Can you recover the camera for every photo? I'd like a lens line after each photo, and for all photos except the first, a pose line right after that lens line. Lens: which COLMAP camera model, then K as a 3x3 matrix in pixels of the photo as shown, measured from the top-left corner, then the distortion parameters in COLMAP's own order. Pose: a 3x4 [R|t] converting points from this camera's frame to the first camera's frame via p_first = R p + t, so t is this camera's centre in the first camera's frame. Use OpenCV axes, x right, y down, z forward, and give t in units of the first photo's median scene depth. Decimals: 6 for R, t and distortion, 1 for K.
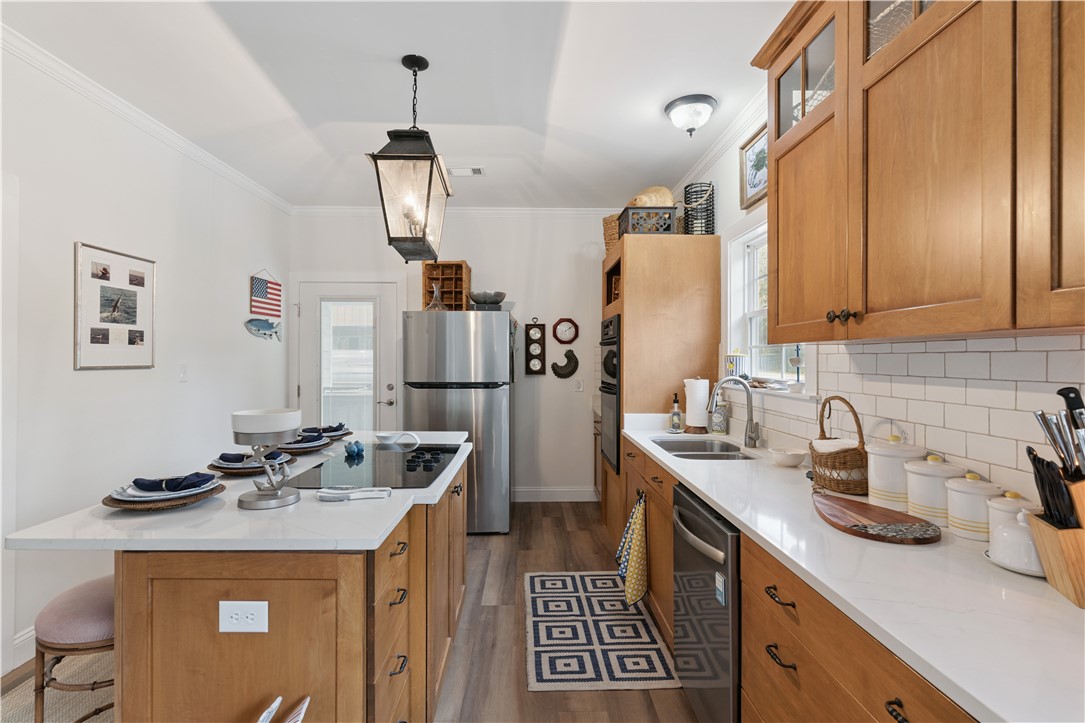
lens RADIAL K [[514.8, 0, 538.2], [0, 514.8, 350.7], [0, 0, 1]] dist [0.001817, 0.000461]
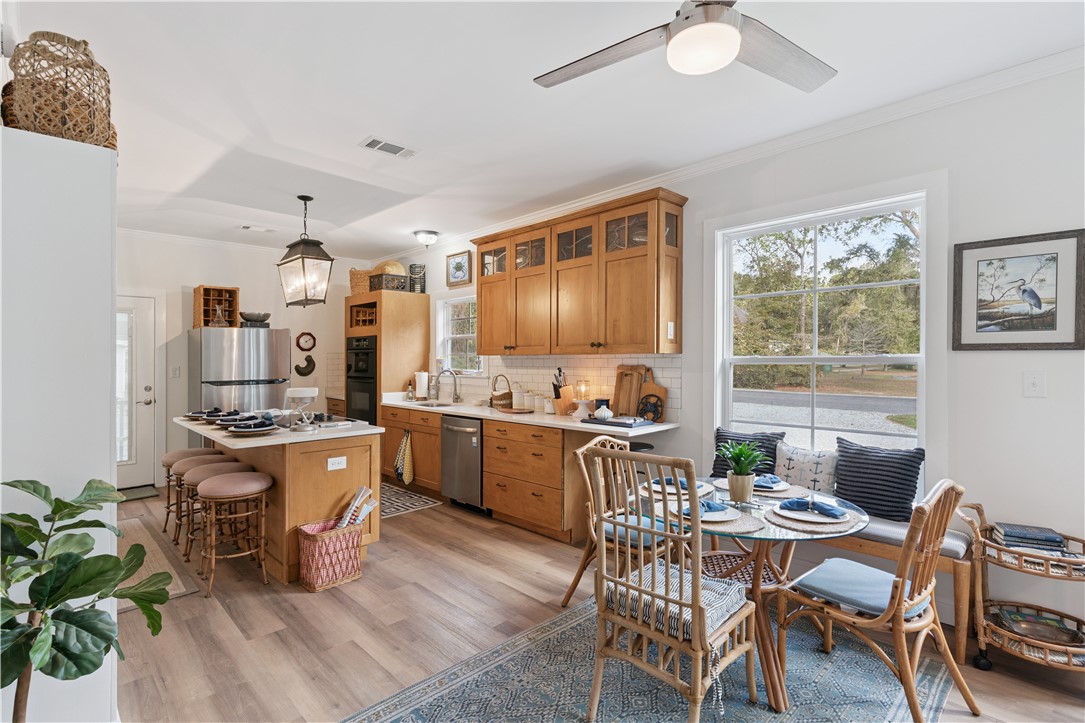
lens RADIAL K [[514.8, 0, 538.2], [0, 514.8, 350.7], [0, 0, 1]] dist [0.001817, 0.000461]
pose [[0.728927, 0.002062, 0.684588, -0.652095], [-0.001969, 0.999998, -0.000916, -0.021287], [-0.684588, -0.000680, 0.728930, -0.642800]]
